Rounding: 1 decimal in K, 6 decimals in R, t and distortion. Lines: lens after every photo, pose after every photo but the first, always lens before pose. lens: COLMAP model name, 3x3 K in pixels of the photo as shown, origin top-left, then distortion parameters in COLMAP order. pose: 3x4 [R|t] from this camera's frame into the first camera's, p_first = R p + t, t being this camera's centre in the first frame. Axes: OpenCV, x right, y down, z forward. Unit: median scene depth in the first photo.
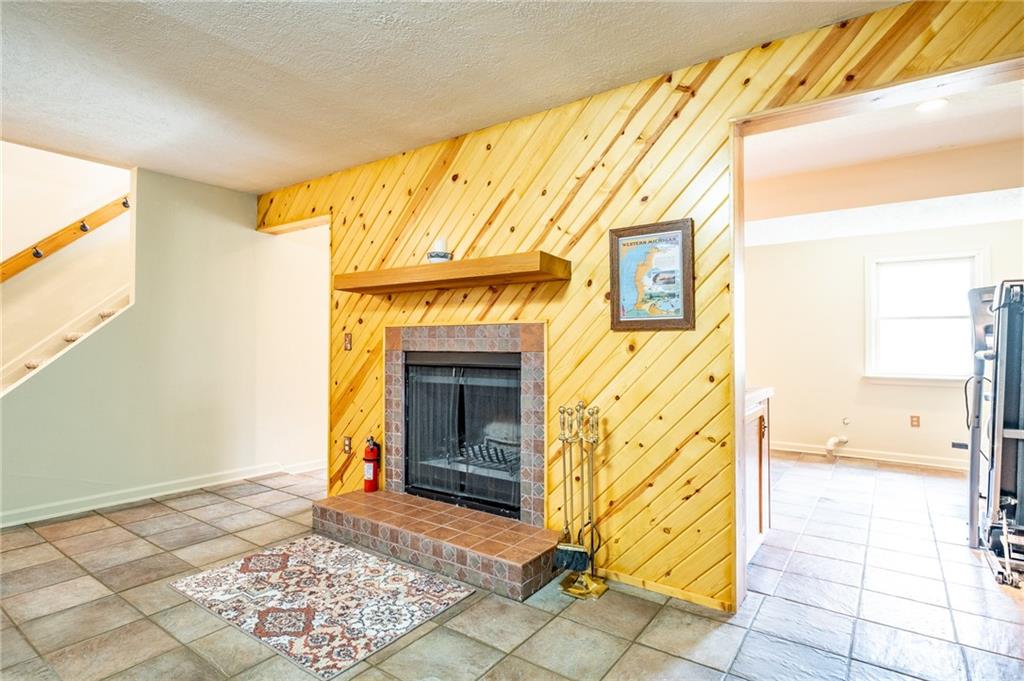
lens RADIAL K [[529.1, 0, 511.0], [0, 529.1, 342.2], [0, 0, 1]] dist [-0.000871, -0.000844]
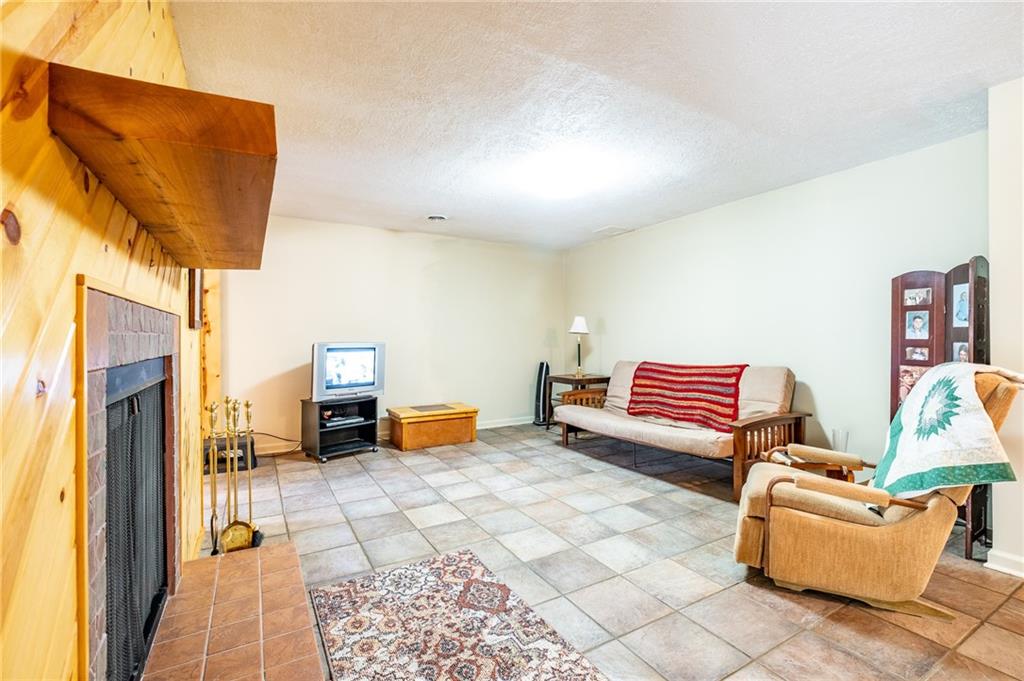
lens RADIAL K [[447.9, 0, 512.1], [0, 447.9, 342.0], [0, 0, 1]] dist [0.003566, -0.005262]
pose [[-0.911557, -0.002834, 0.411165, -0.817607], [0.000353, 0.999970, 0.007677, -0.005710], [-0.411174, 0.007143, -0.911529, 1.728465]]
